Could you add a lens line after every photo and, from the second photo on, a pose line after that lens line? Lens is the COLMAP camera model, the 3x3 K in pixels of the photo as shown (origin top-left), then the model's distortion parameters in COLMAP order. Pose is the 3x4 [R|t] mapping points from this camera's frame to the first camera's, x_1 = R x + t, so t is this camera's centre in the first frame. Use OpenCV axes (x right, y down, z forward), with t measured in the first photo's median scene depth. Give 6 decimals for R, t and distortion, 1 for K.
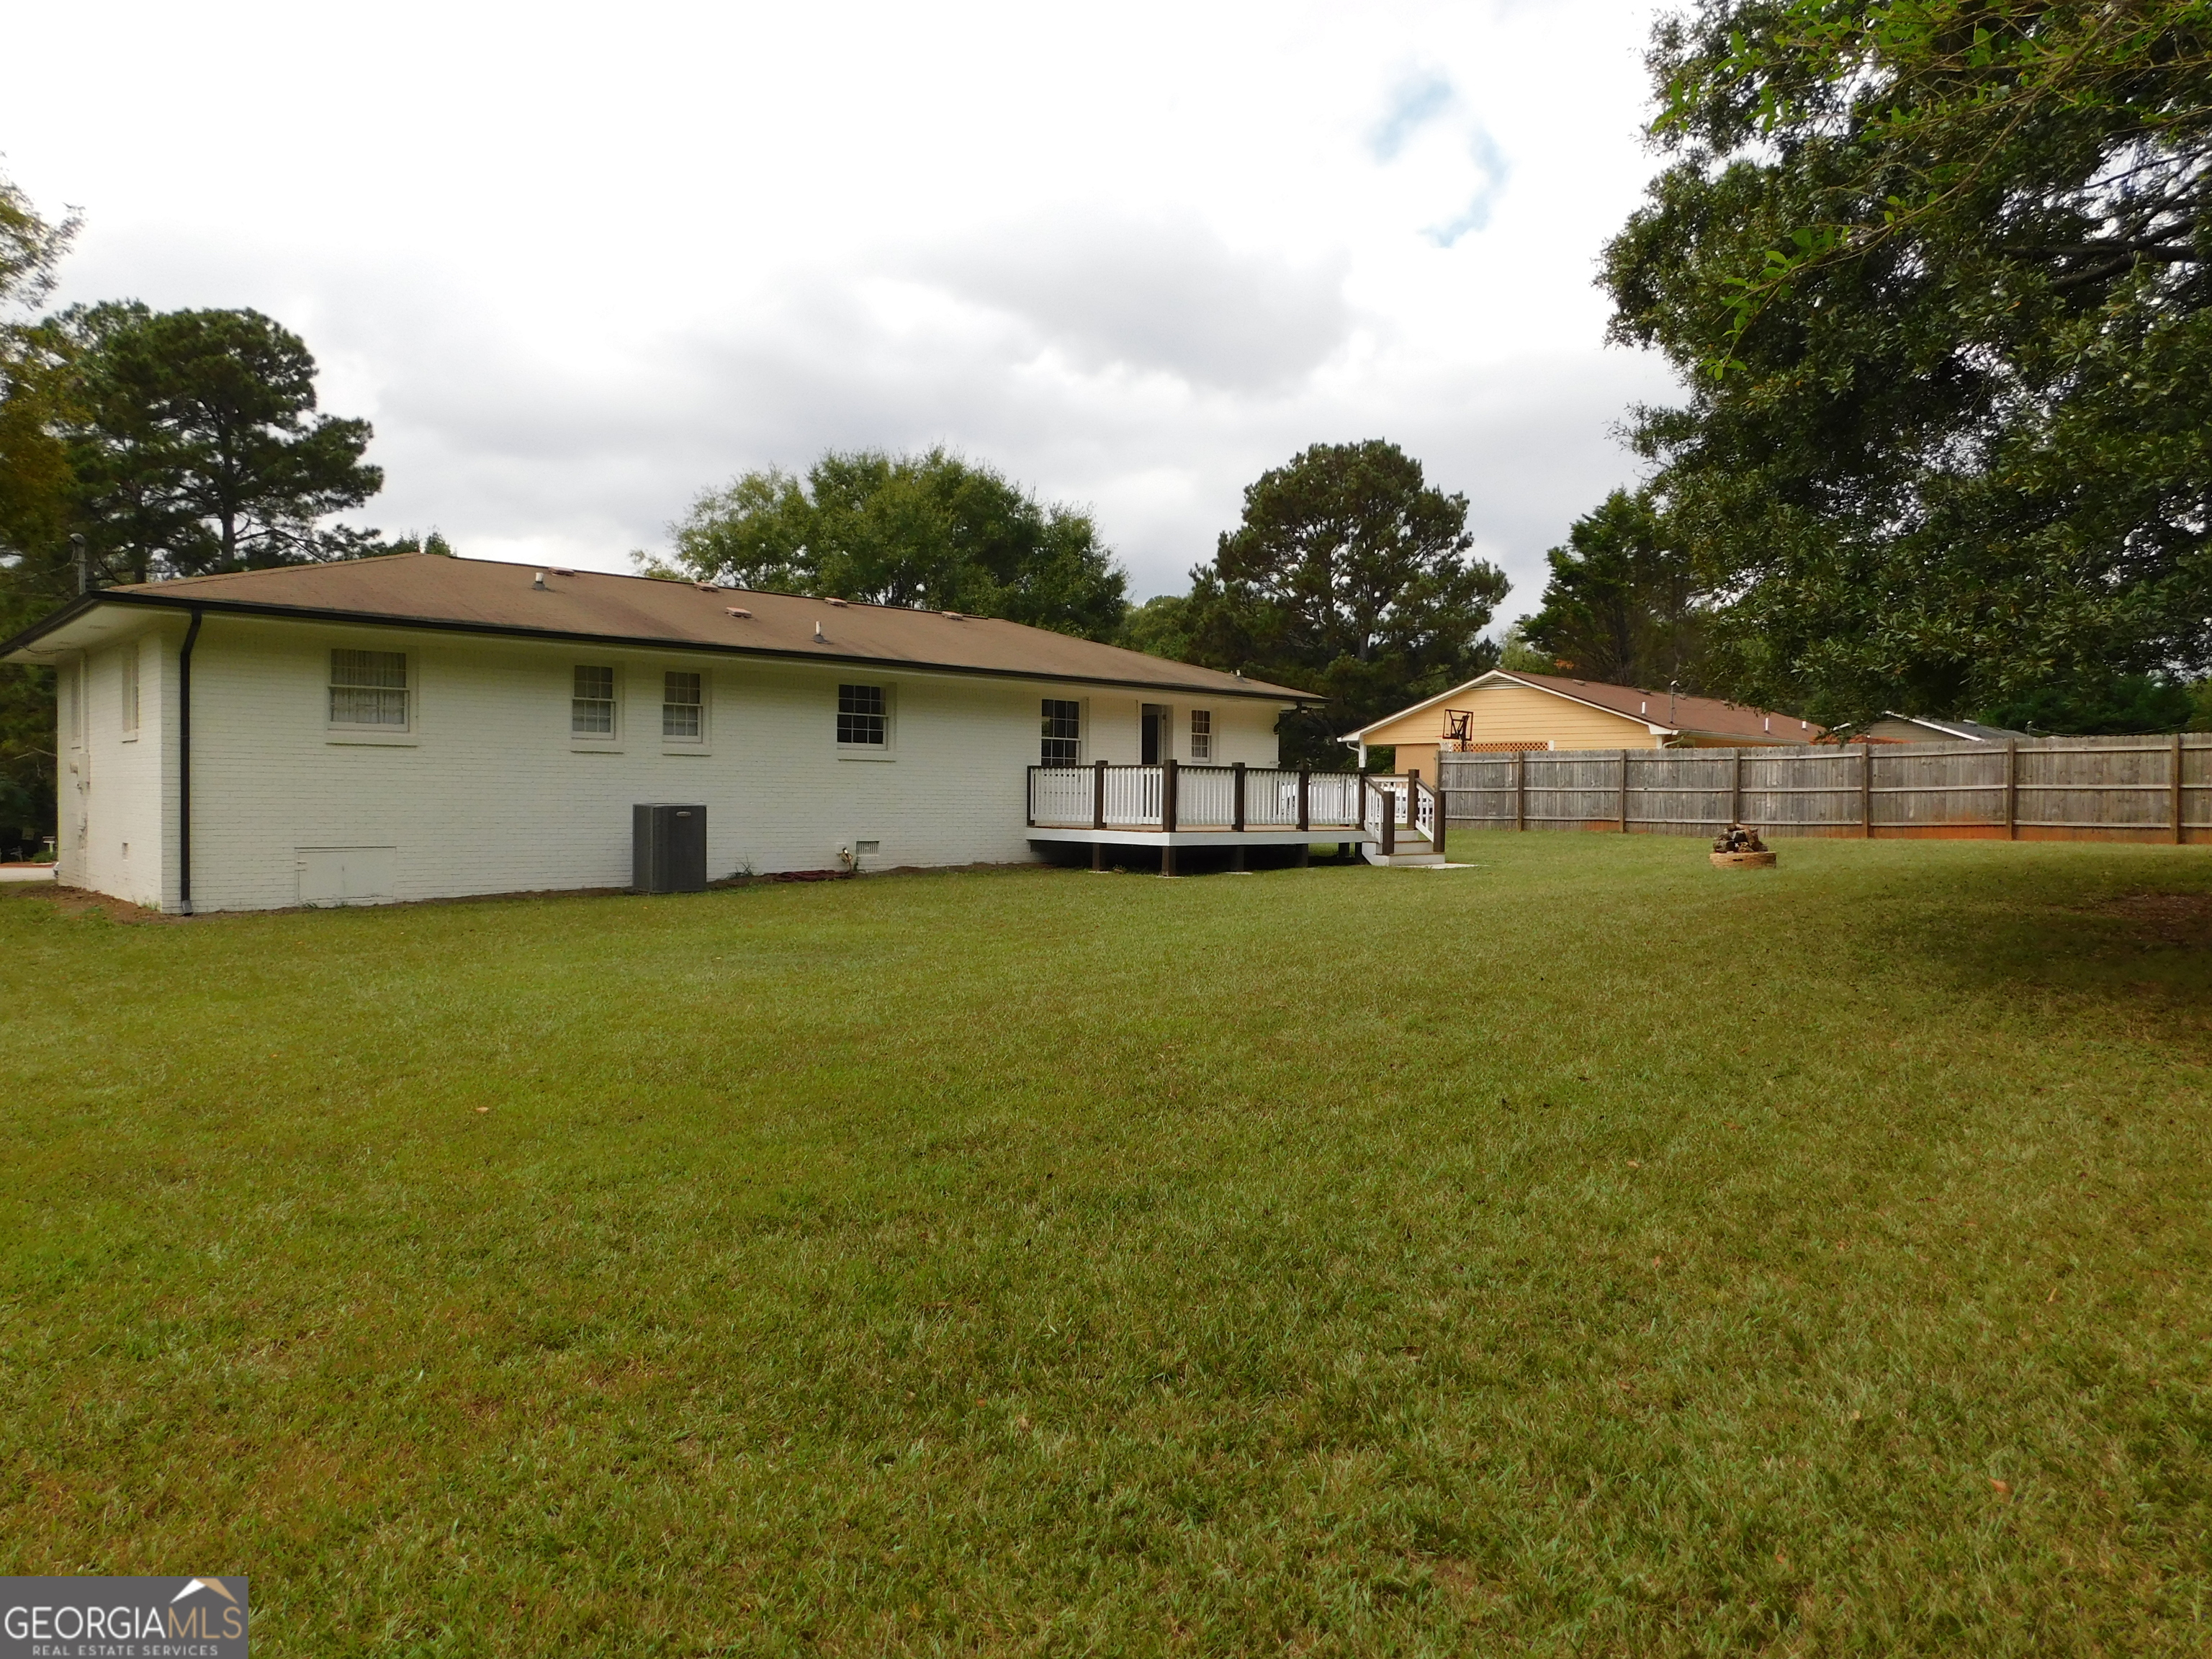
lens RADIAL K [[1478.8, 0, 1106.0], [0, 1478.8, 829.5], [0, 0, 1]] dist [-0.073640, 0.045730]
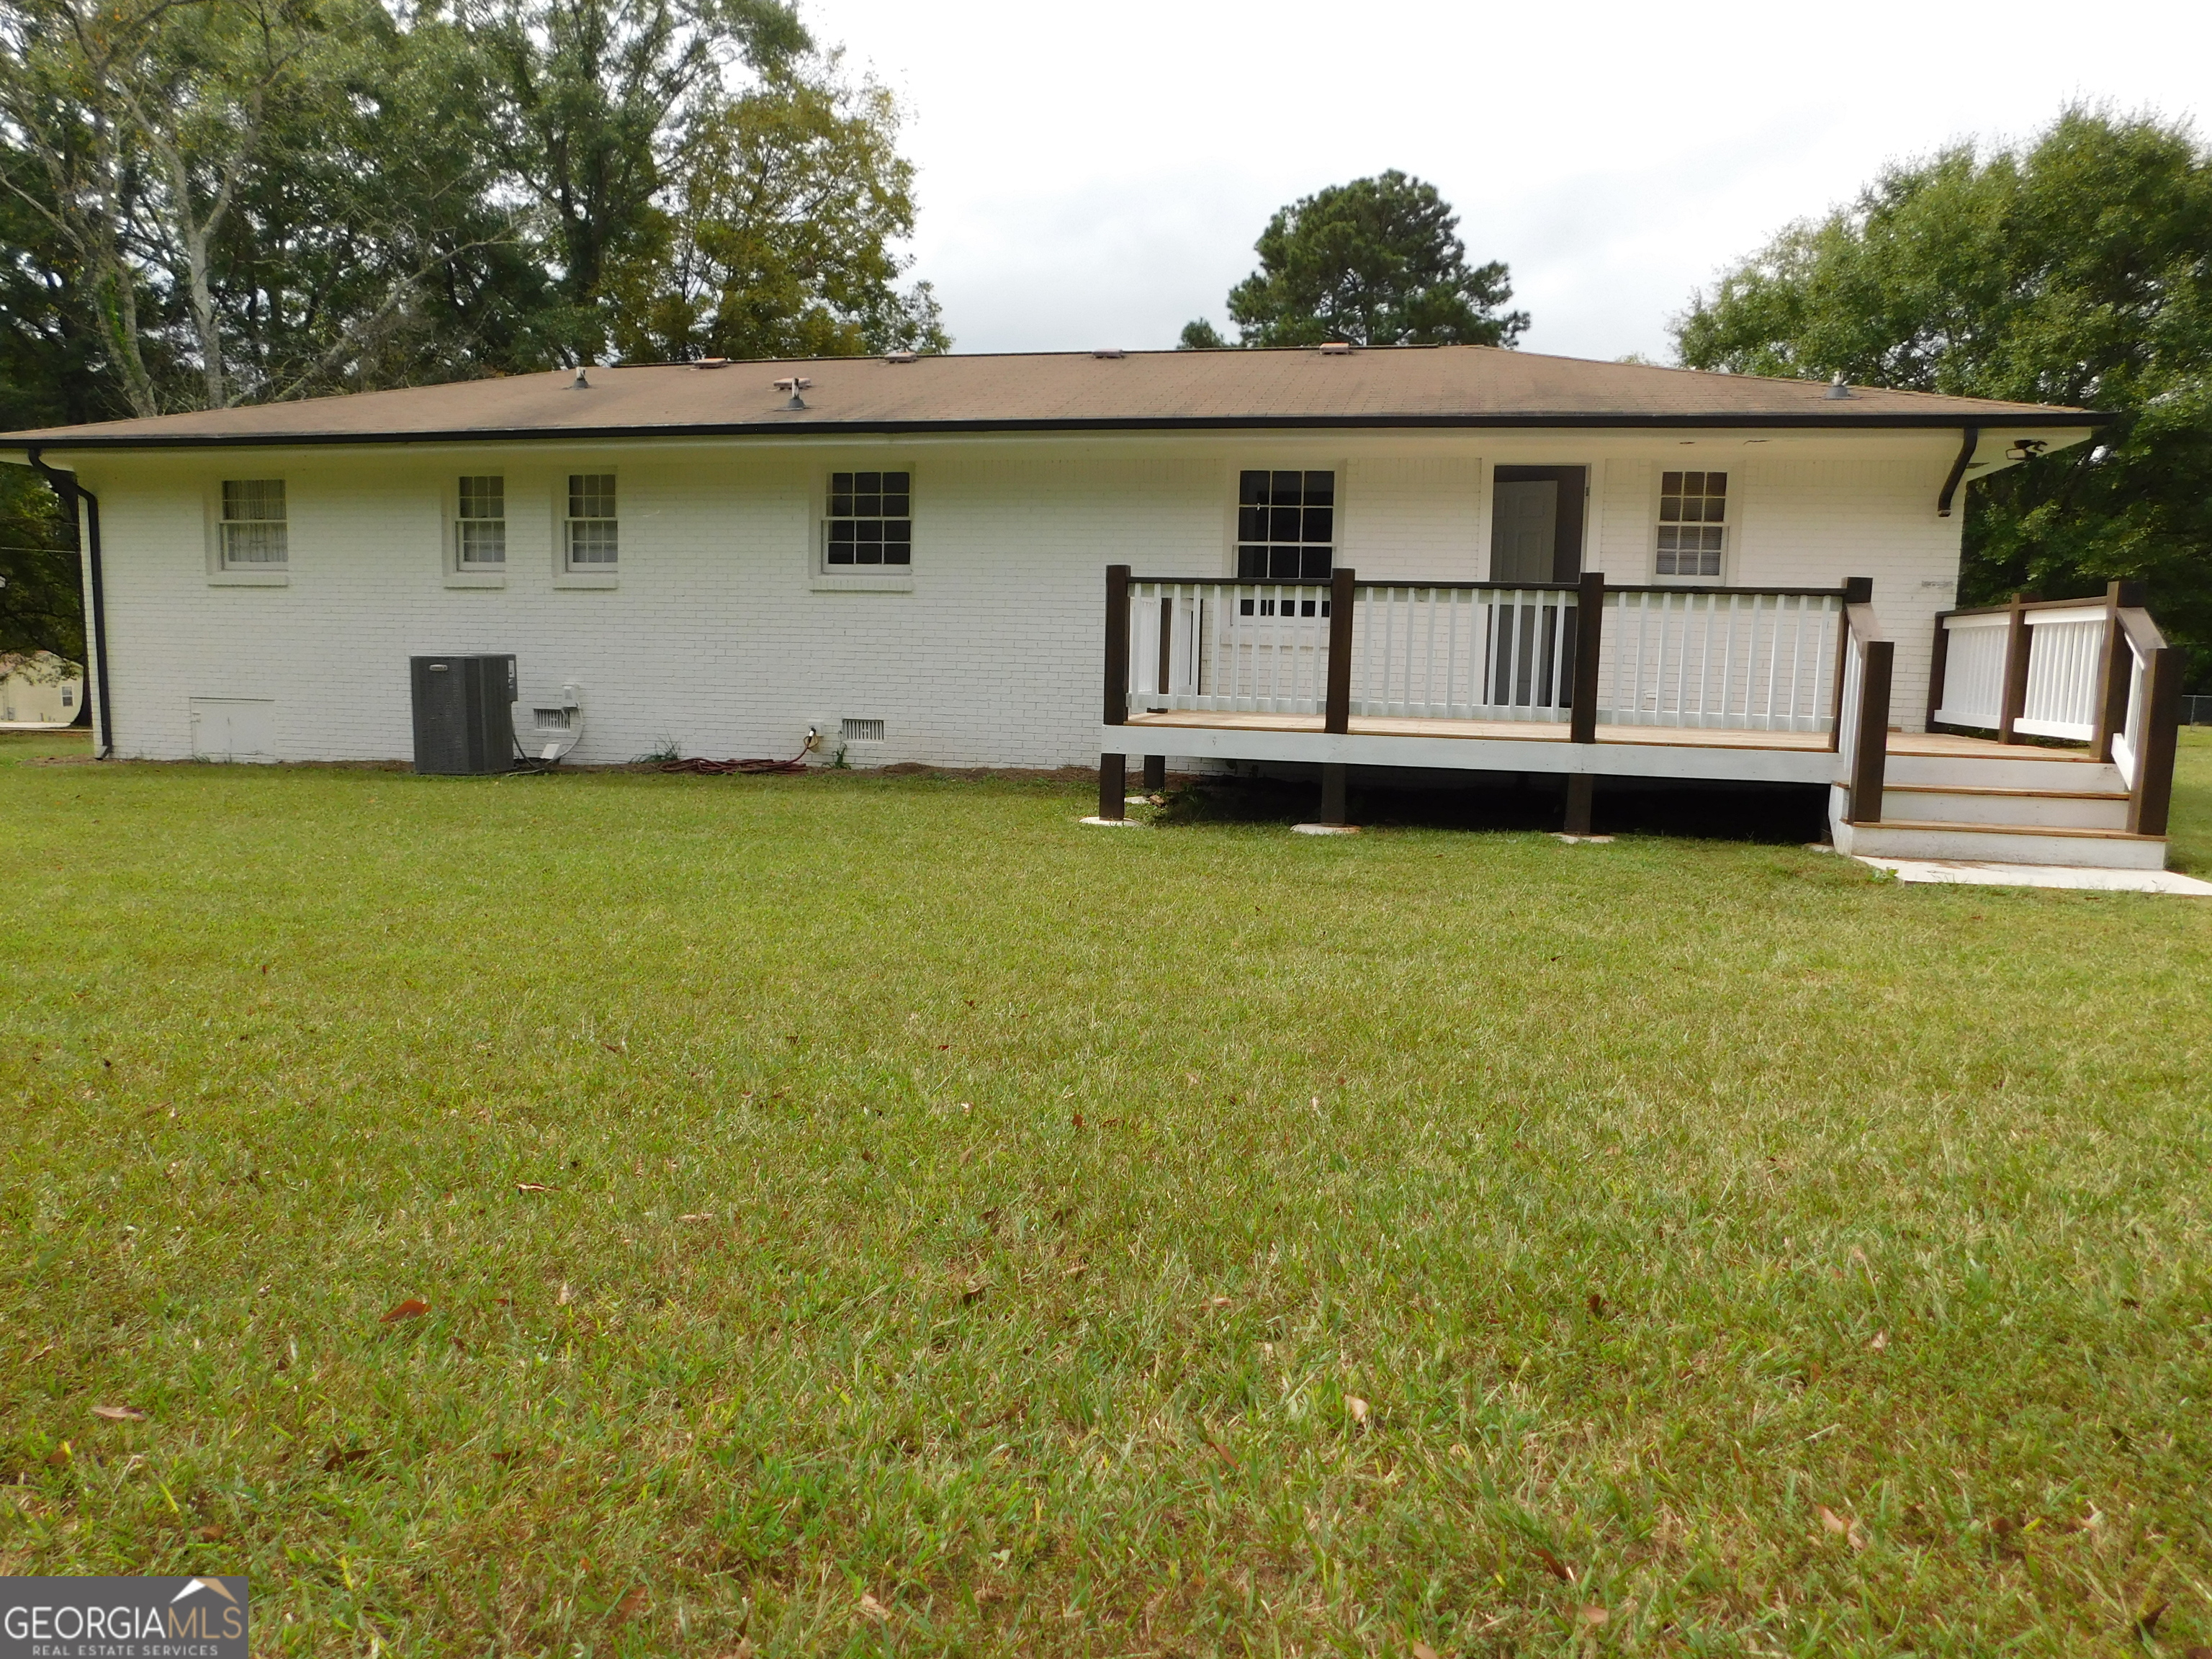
lens RADIAL K [[1478.8, 0, 1106.0], [0, 1478.8, 829.5], [0, 0, 1]] dist [-0.073640, 0.045730]
pose [[0.547587, 0.098834, -0.830891, 0.421883], [-0.033943, 0.994806, 0.095962, -0.009481], [0.836060, -0.024345, 0.548098, 0.731592]]
